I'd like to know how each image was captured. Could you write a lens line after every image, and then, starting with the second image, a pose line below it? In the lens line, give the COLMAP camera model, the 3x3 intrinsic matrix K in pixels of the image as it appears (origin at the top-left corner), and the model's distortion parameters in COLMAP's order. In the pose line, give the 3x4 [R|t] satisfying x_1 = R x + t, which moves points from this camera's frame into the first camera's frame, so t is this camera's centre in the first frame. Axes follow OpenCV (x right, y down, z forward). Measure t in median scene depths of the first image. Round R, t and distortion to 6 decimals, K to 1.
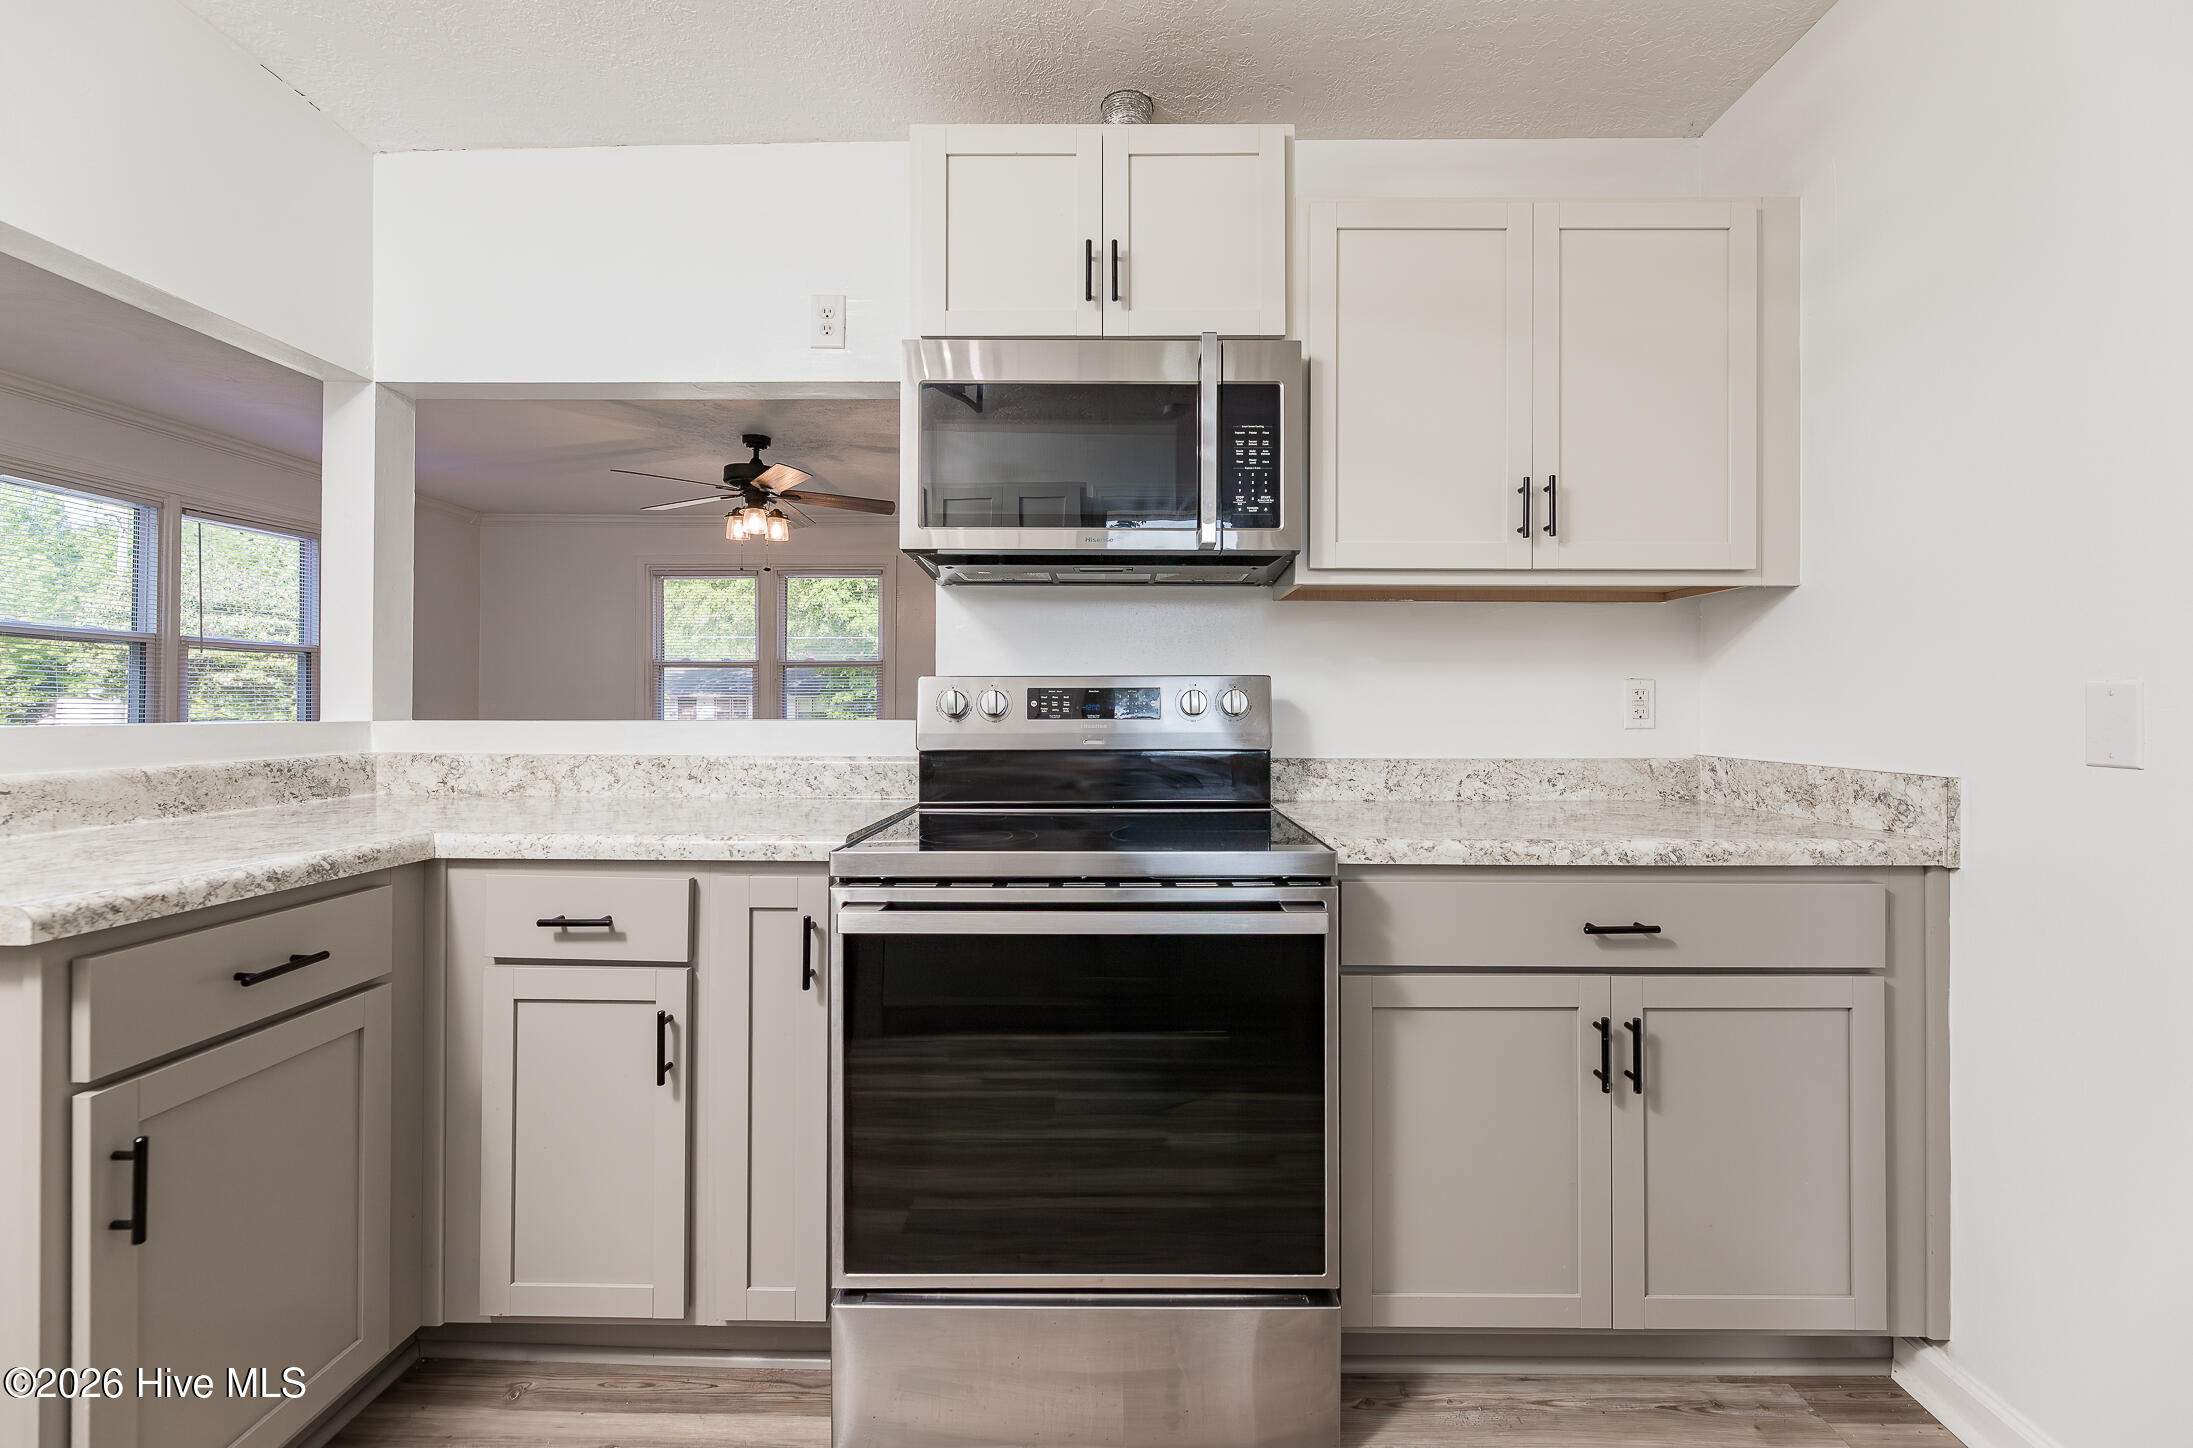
lens RADIAL K [[899.1, 0, 1110.3], [0, 899.1, 702.5], [0, 0, 1]] dist [-0.002181, -0.000881]
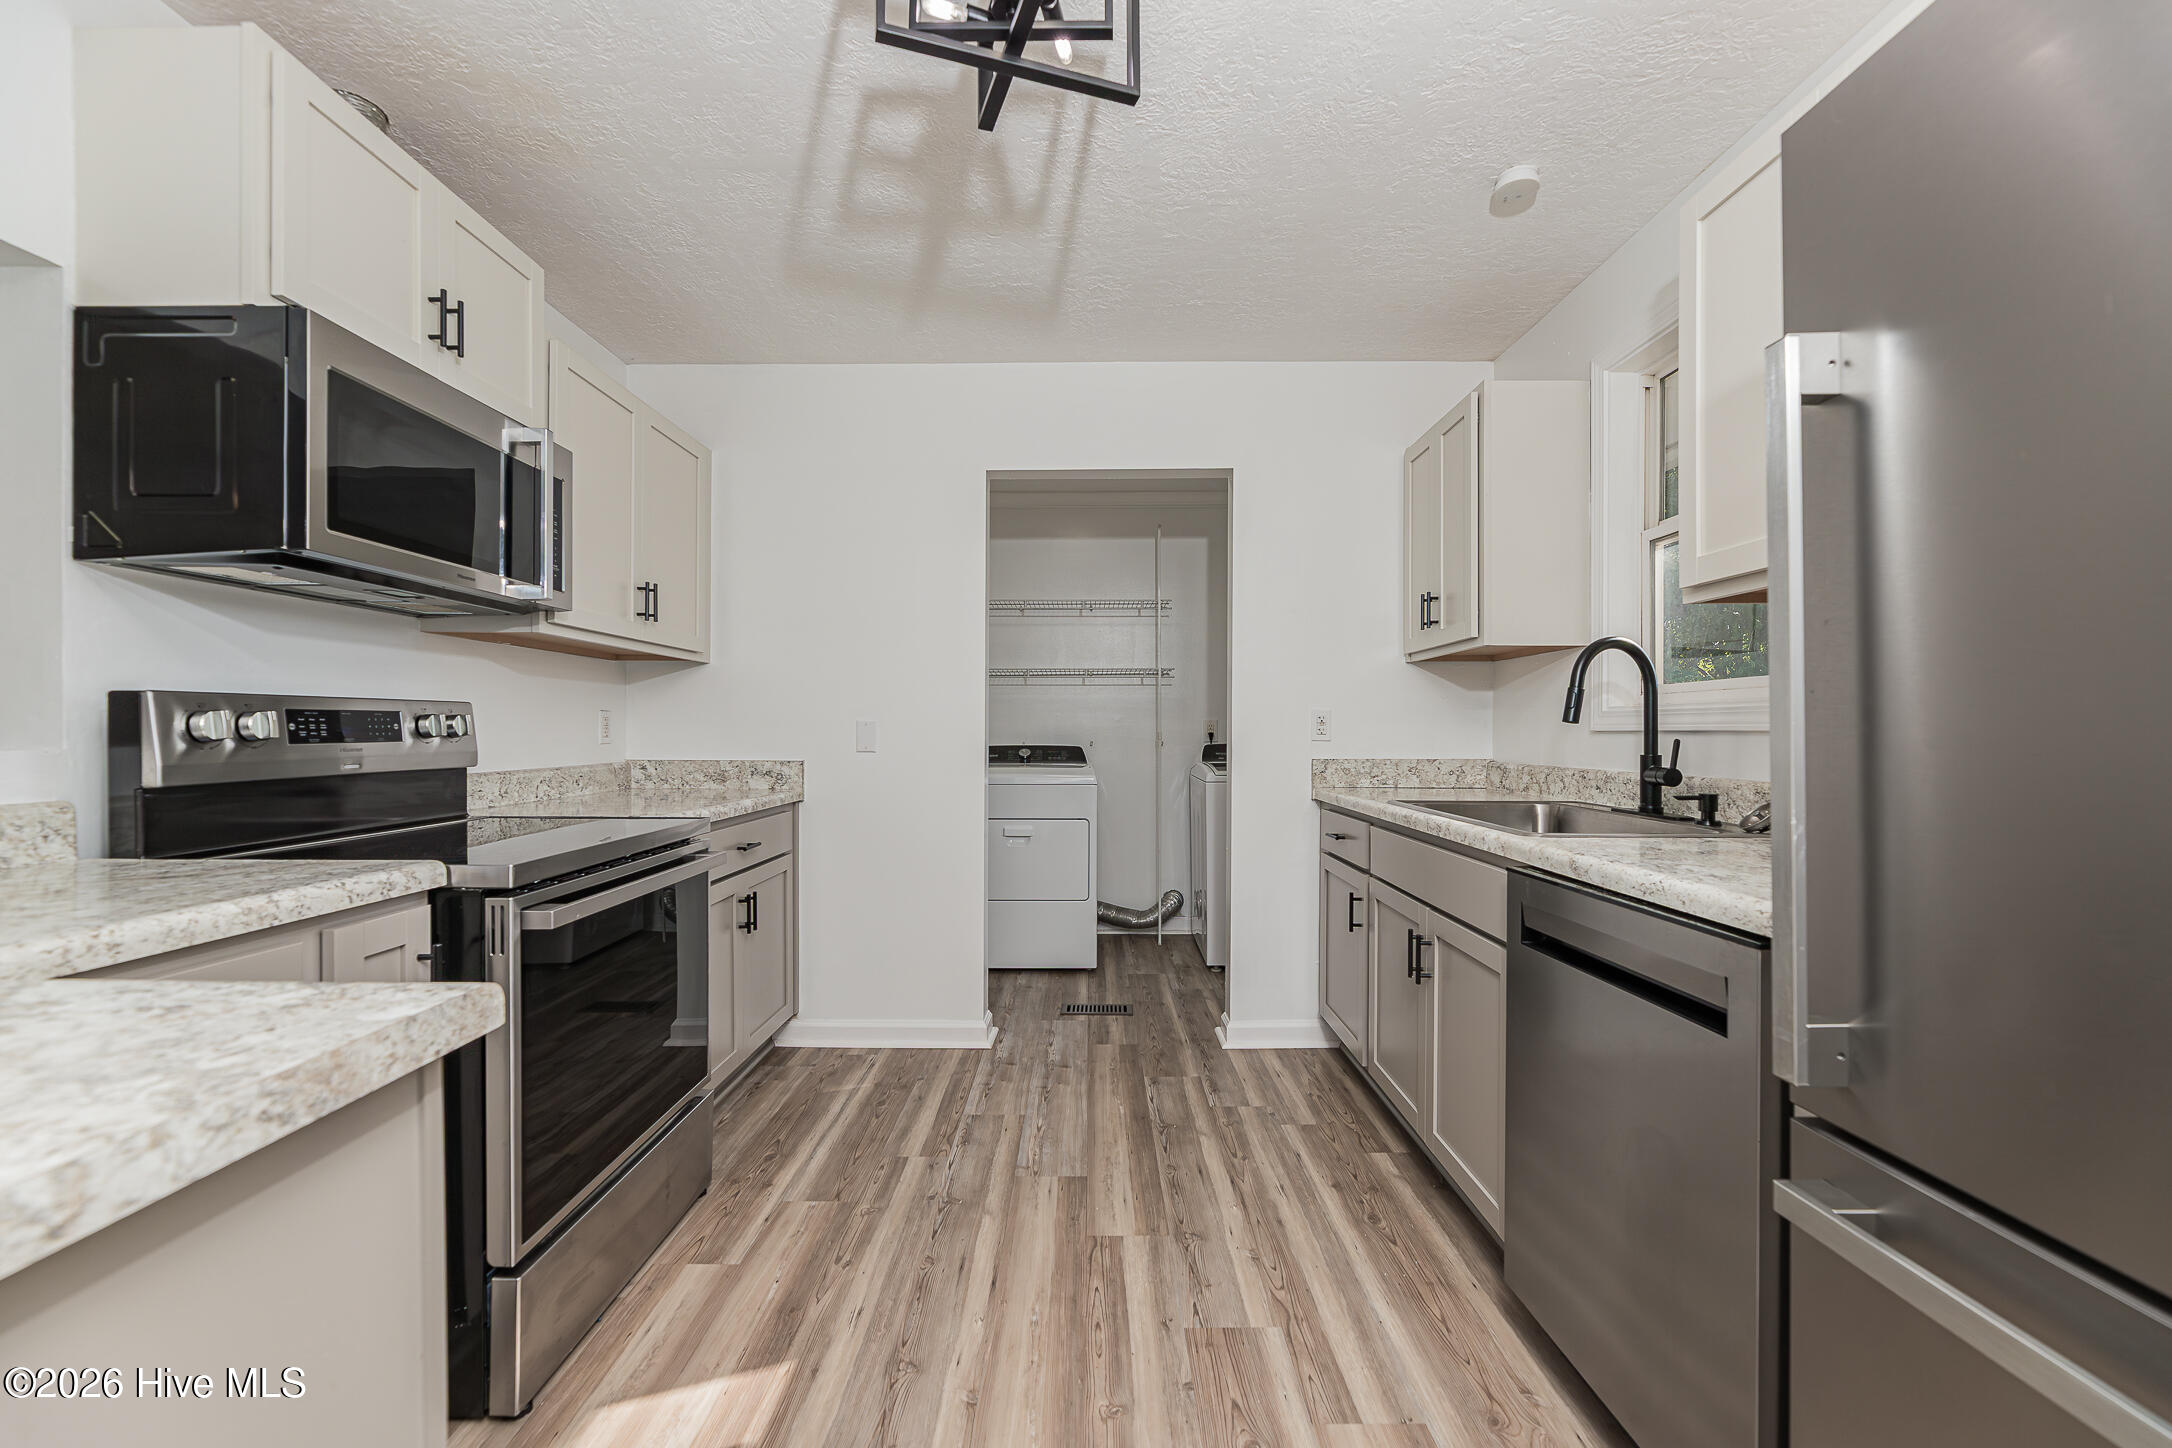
lens RADIAL K [[890.5, 0, 1089.7], [0, 890.5, 731.5], [0, 0, 1]] dist [-0.002181, -0.000881]
pose [[-0.004144, -0.004112, 0.999983, -0.967648], [-0.005825, 0.999975, 0.004088, -0.002035], [-0.999974, -0.005808, -0.004168, 0.217855]]
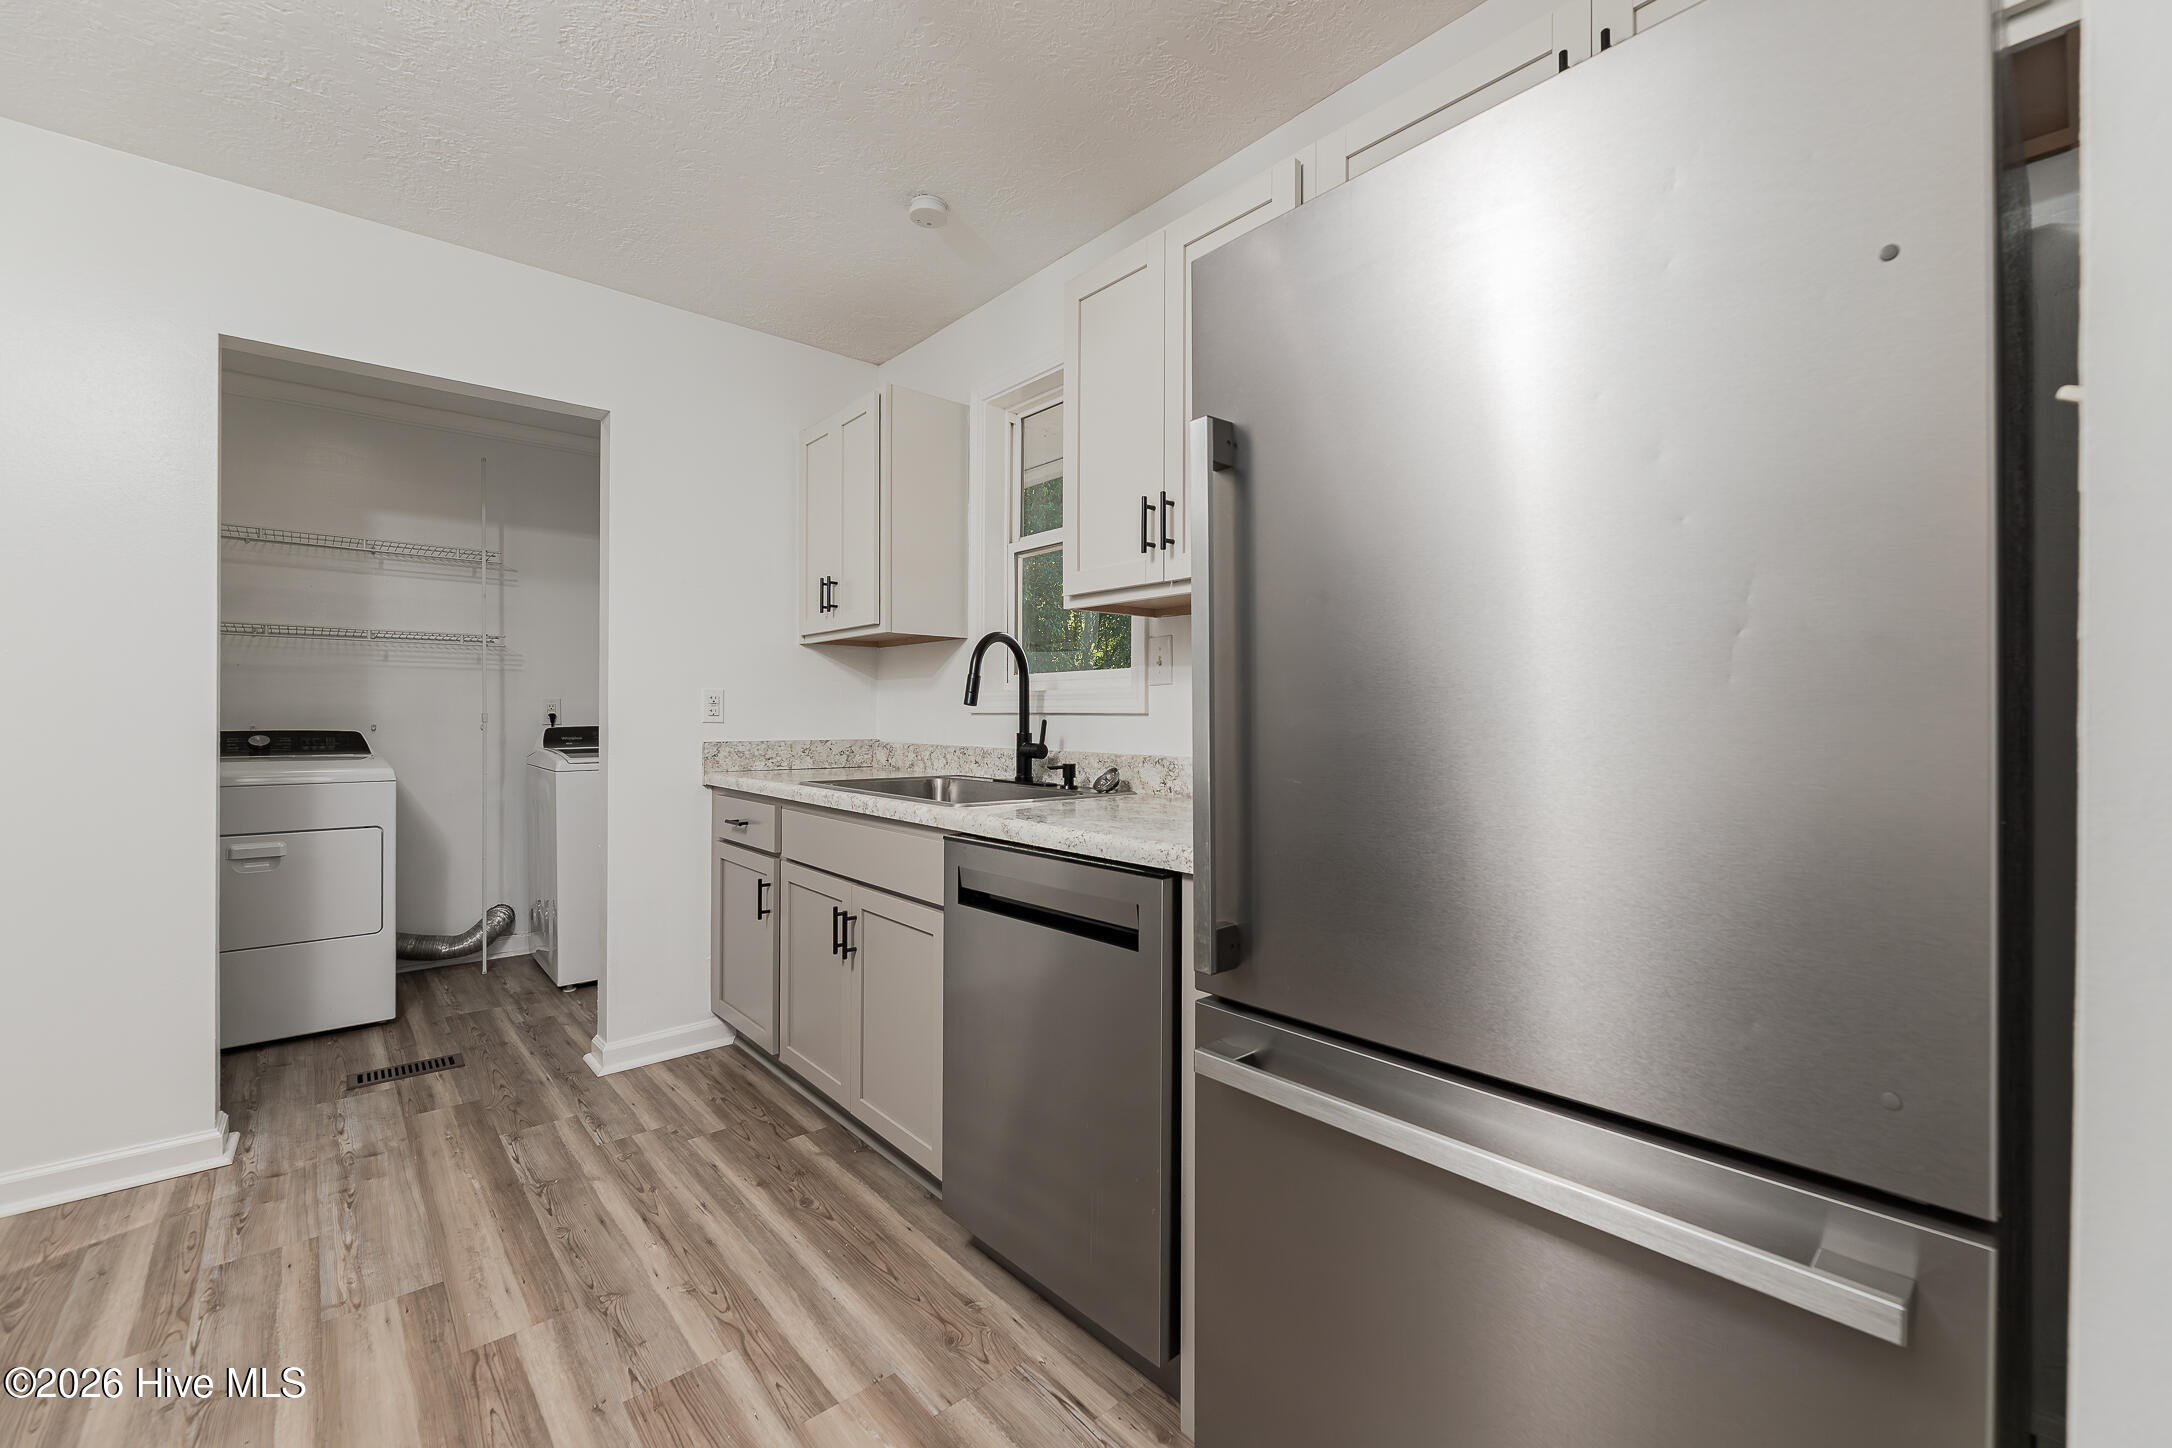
lens RADIAL K [[890.5, 0, 1090.7], [0, 890.5, 719.1], [0, 0, 1]] dist [-0.002181, -0.000881]
pose [[-0.665355, -0.009866, 0.746462, -0.918163], [-0.009104, 0.999946, 0.005102, -0.000633], [-0.746472, -0.003401, -0.665409, 0.324681]]
